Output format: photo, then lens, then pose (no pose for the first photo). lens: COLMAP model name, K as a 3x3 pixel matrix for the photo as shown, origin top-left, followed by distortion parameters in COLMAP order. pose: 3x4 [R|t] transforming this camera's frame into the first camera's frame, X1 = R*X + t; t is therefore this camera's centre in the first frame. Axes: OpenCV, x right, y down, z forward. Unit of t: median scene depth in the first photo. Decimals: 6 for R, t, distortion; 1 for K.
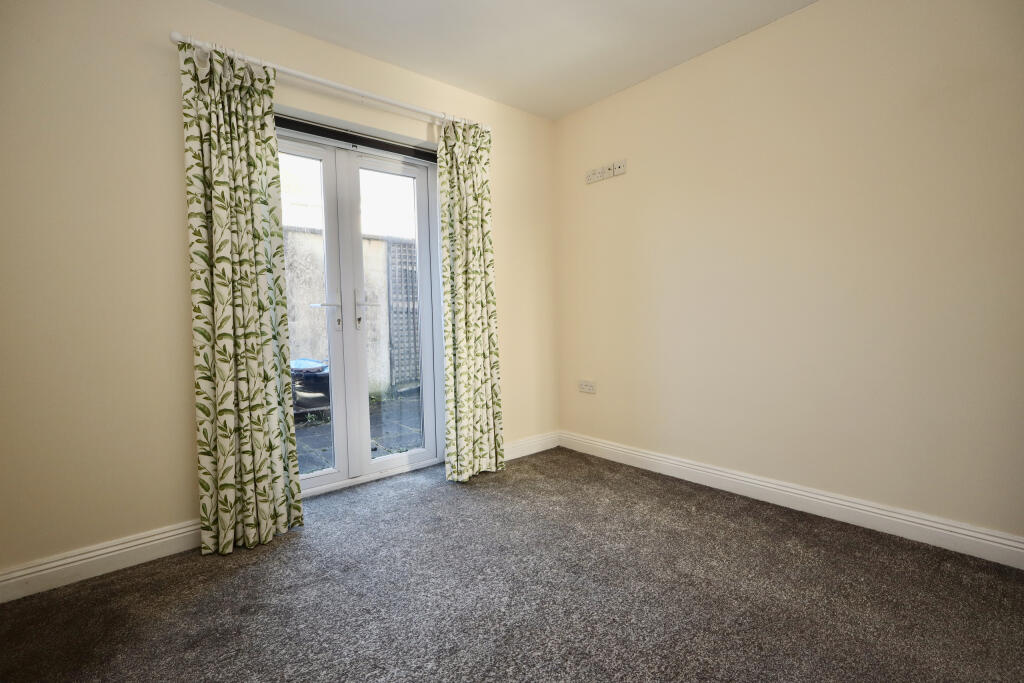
lens RADIAL K [[473.6, 0, 512.0], [0, 473.6, 341.5], [0, 0, 1]] dist [-0.001463, 0.000280]
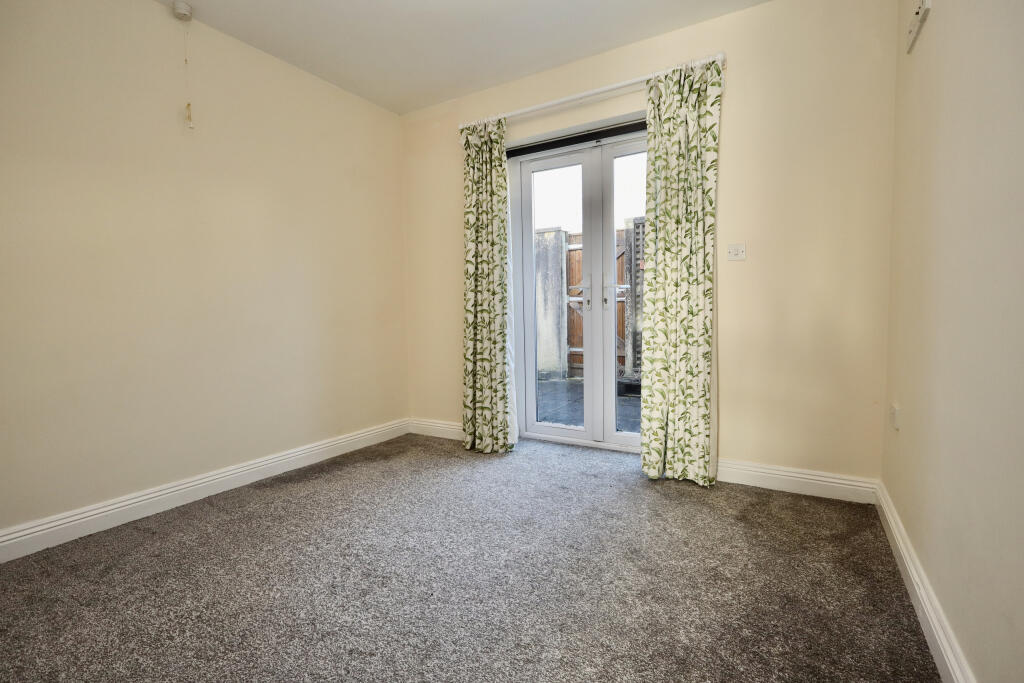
lens RADIAL K [[473.6, 0, 512.0], [0, 473.6, 341.5], [0, 0, 1]] dist [-0.001463, 0.000280]
pose [[0.316891, 0.079510, -0.945123, 0.694593], [-0.038787, 0.996733, 0.070847, -0.021574], [0.947669, 0.014208, 0.318940, 0.481318]]
